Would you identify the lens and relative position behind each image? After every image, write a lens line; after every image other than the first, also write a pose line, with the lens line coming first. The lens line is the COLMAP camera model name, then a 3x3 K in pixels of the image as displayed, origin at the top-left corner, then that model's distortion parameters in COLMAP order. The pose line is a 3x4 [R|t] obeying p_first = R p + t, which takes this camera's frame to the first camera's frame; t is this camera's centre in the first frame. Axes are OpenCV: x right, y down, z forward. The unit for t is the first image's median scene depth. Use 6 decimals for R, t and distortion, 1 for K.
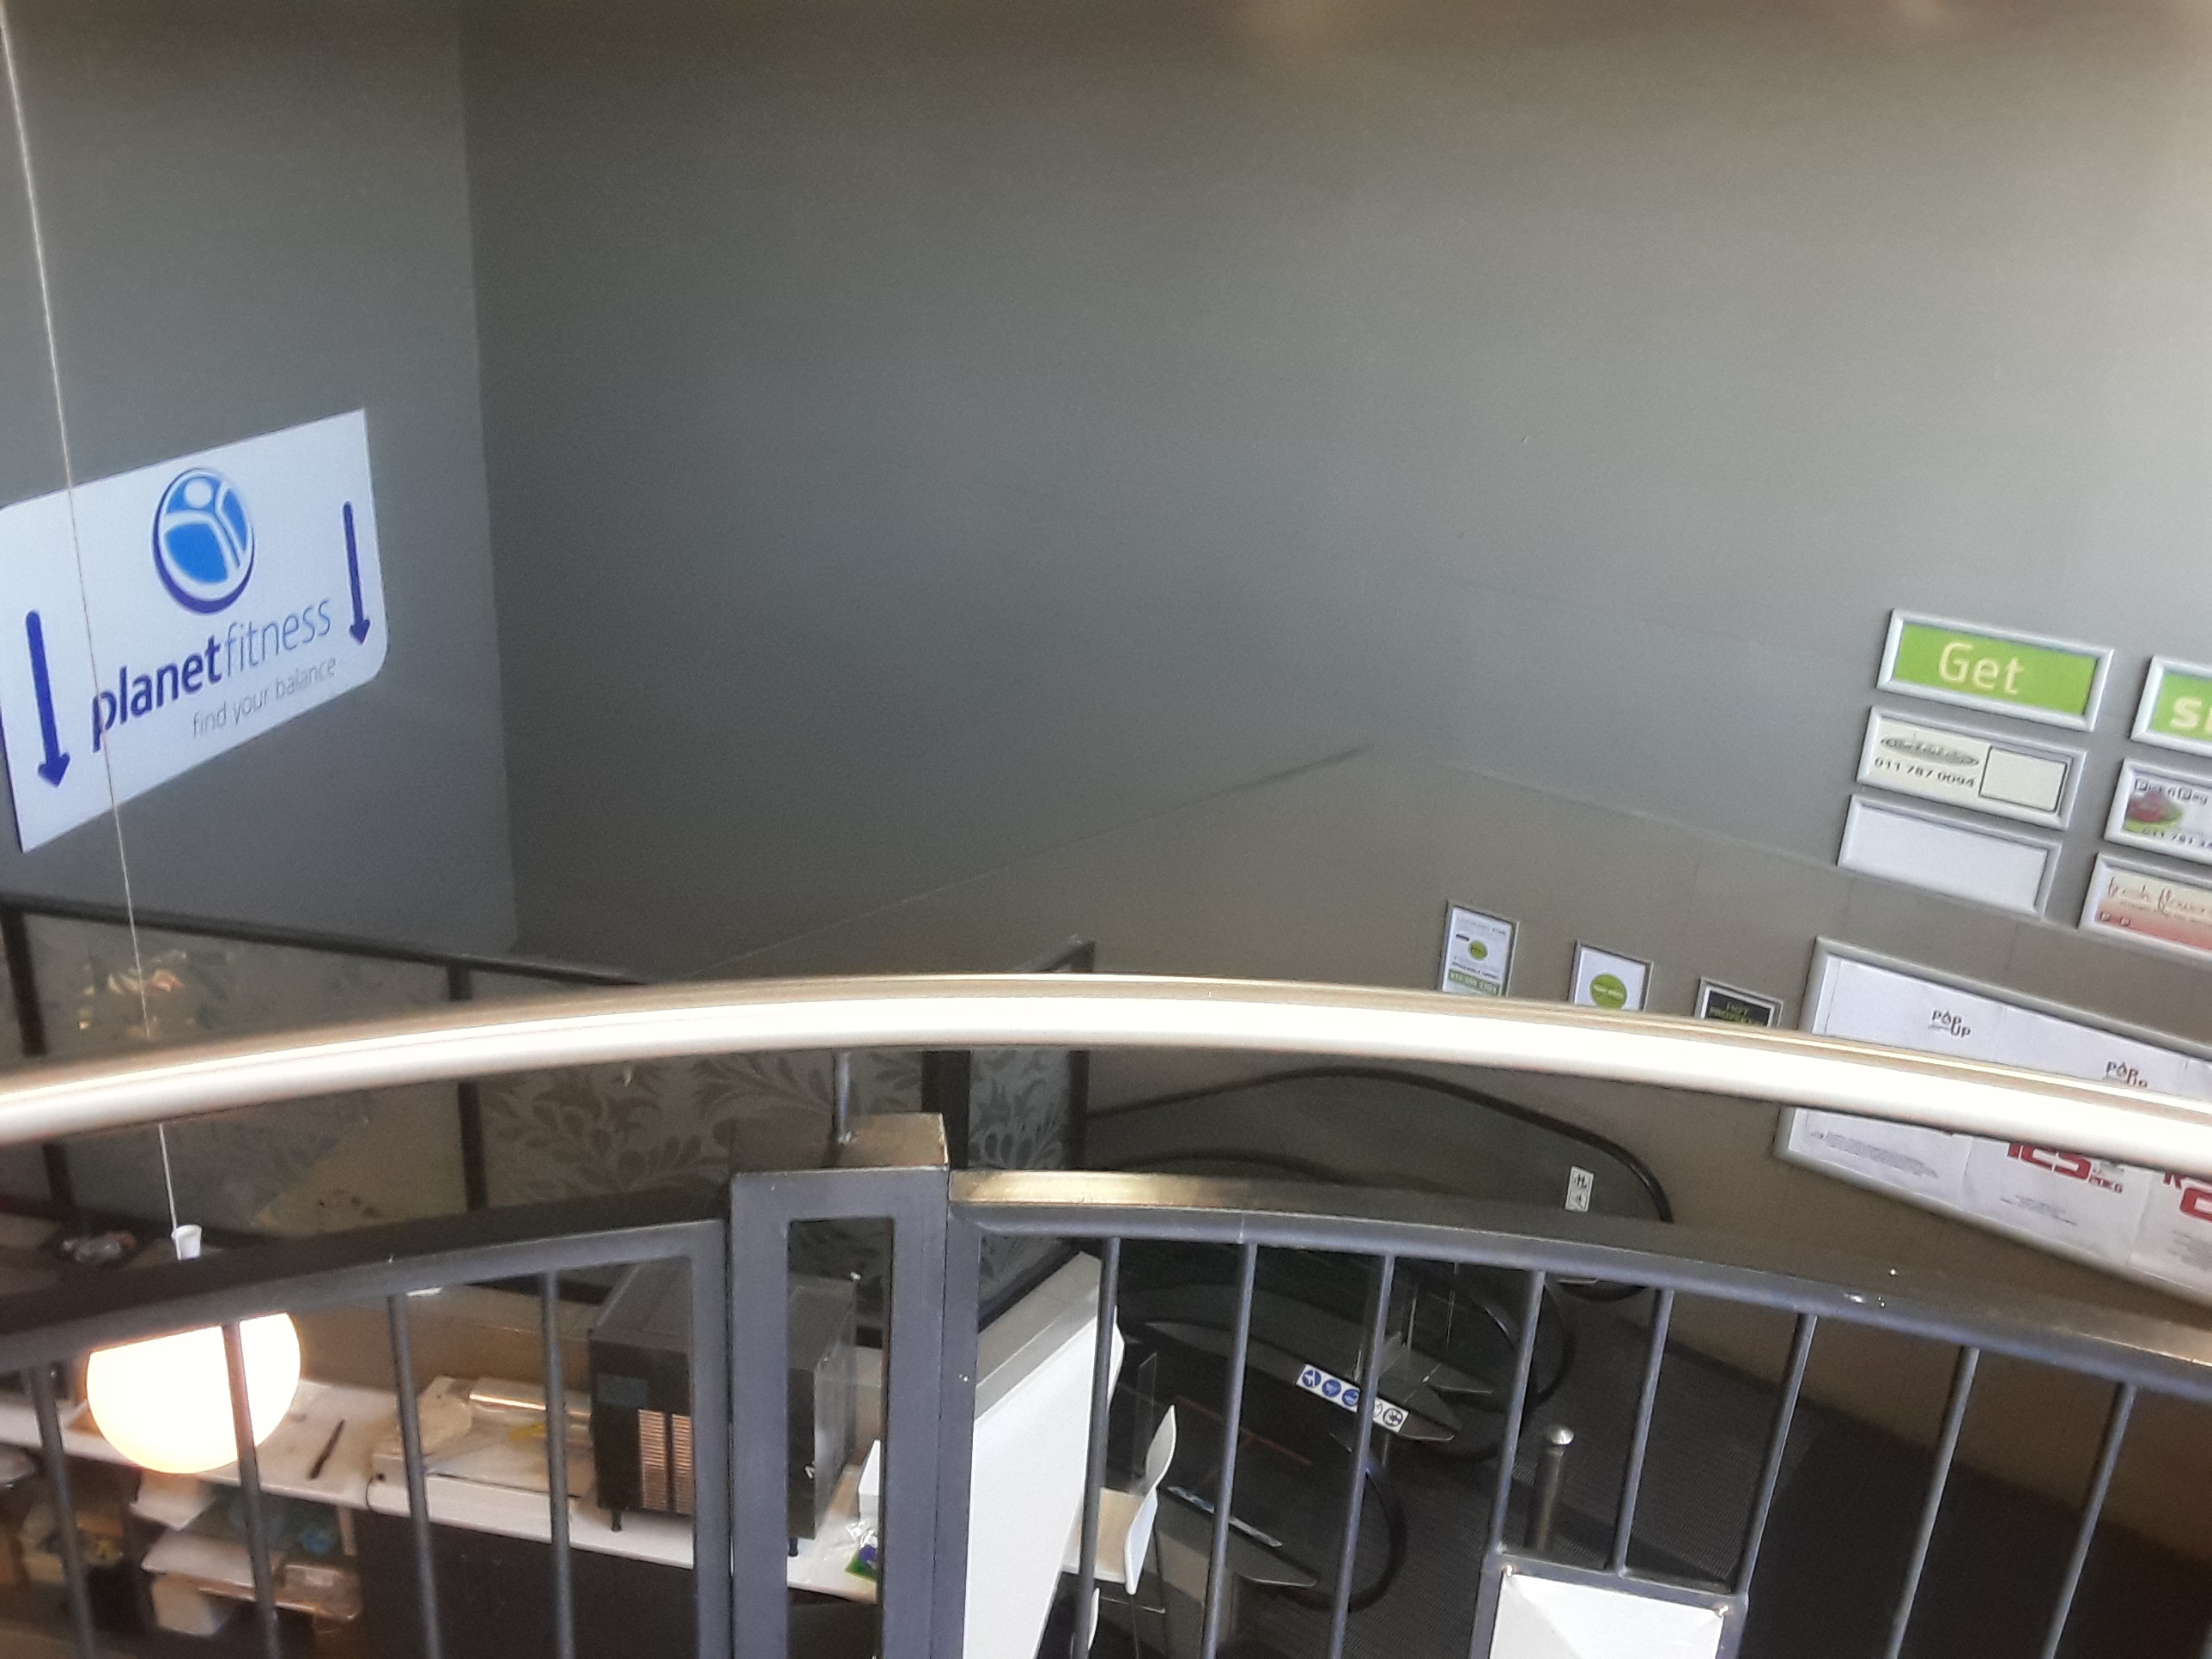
lens RADIAL K [[1764.9, 0, 1106.0], [0, 1764.9, 829.5], [0, 0, 1]] dist [-0.006525, -0.028819]
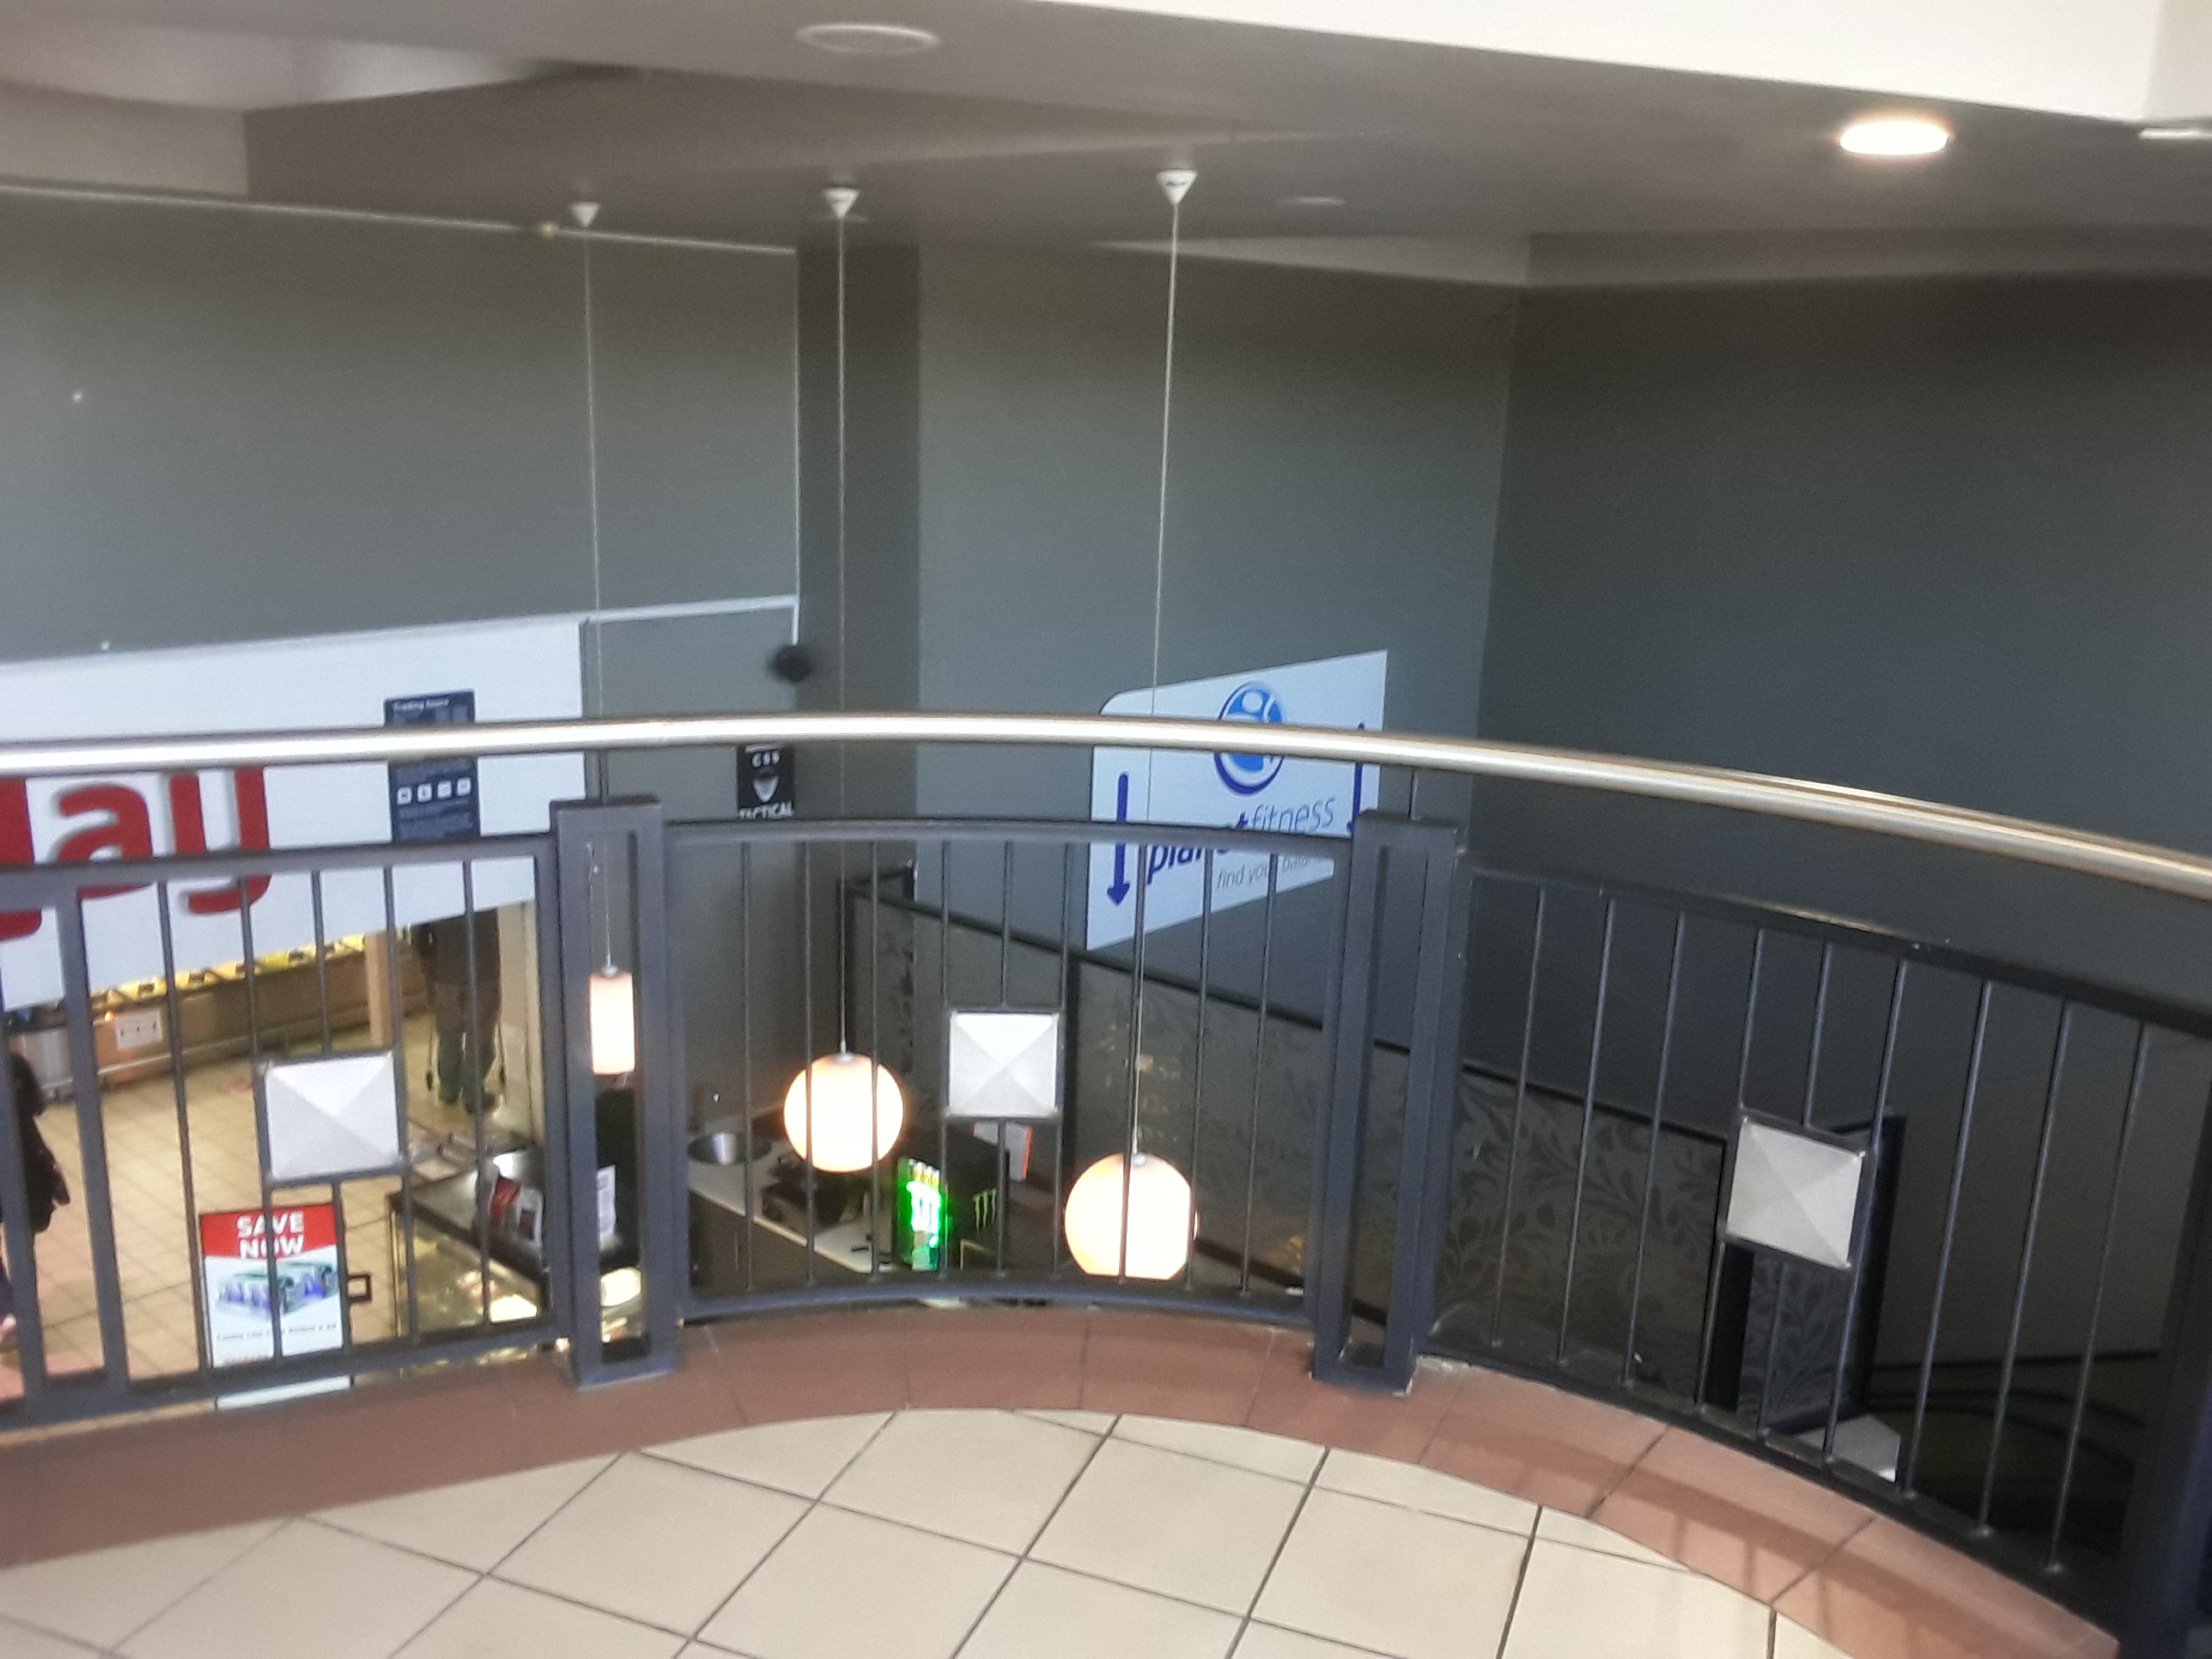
lens RADIAL K [[1764.9, 0, 1106.0], [0, 1764.9, 829.5], [0, 0, 1]] dist [-0.006525, -0.028819]
pose [[0.844843, 0.097642, -0.526029, 0.085279], [-0.180612, 0.977538, -0.108625, 0.063505], [0.503607, 0.186778, 0.843501, -0.131591]]
